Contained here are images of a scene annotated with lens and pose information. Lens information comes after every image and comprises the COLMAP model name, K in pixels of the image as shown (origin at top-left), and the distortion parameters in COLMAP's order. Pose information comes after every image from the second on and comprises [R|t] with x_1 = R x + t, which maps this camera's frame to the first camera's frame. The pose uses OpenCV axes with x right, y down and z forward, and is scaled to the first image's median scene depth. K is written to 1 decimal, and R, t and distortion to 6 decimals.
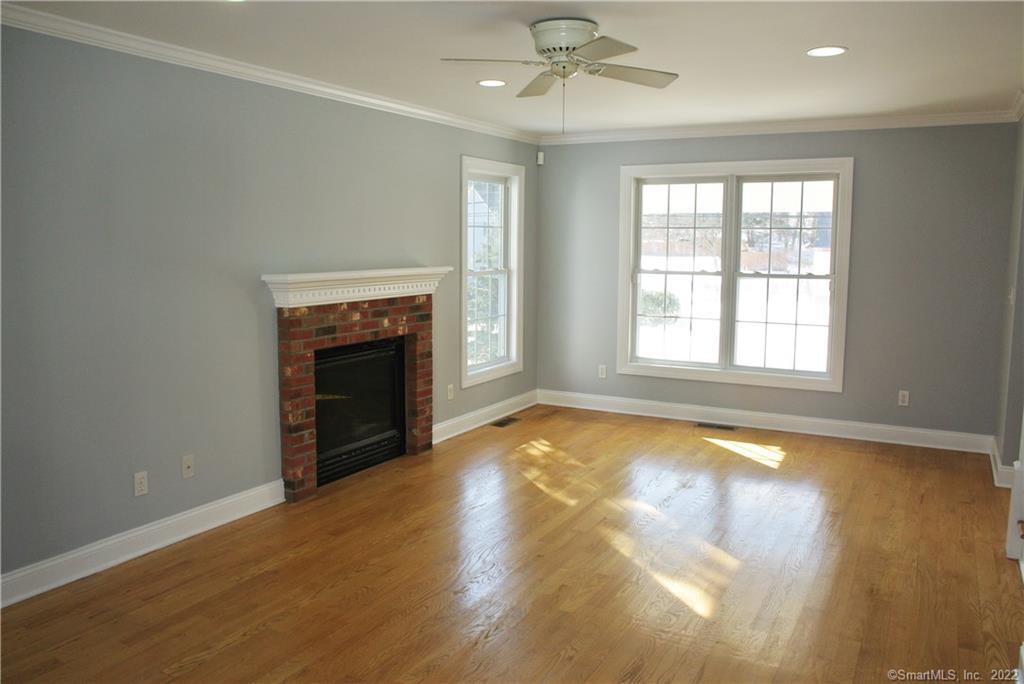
lens RADIAL K [[806.9, 0, 511.5], [0, 806.9, 334.8], [0, 0, 1]] dist [-0.049546, 0.007348]
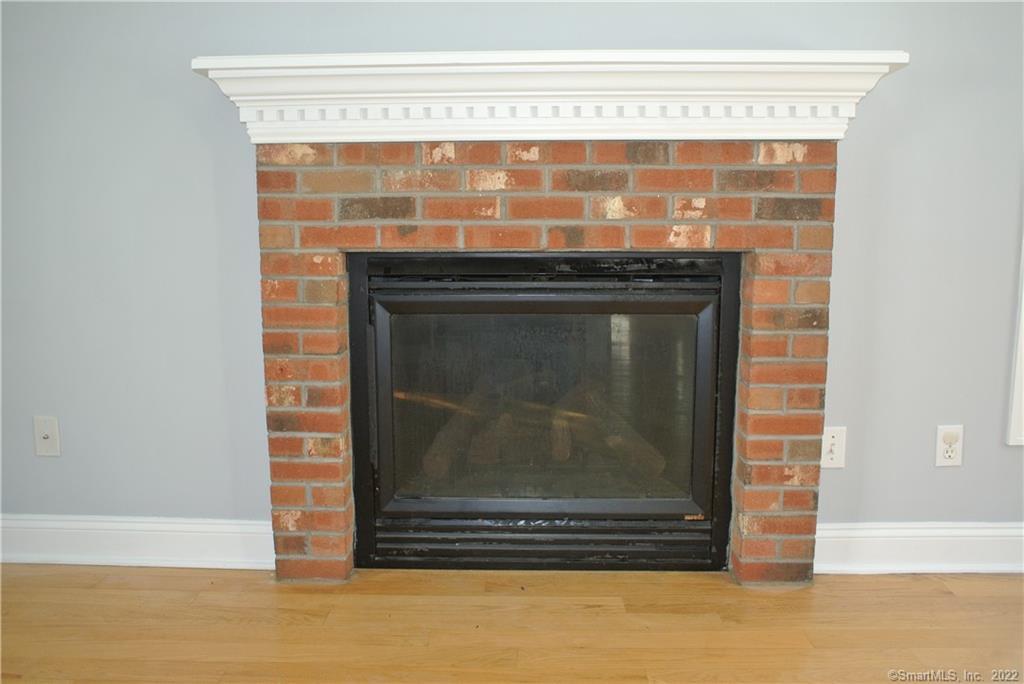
lens RADIAL K [[806.9, 0, 511.5], [0, 806.9, 334.8], [0, 0, 1]] dist [-0.049546, 0.007348]
pose [[0.461305, 0.127369, -0.878052, 0.159605], [-0.099490, 0.990826, 0.091459, 0.014100], [0.881646, 0.045167, 0.469745, 0.819786]]
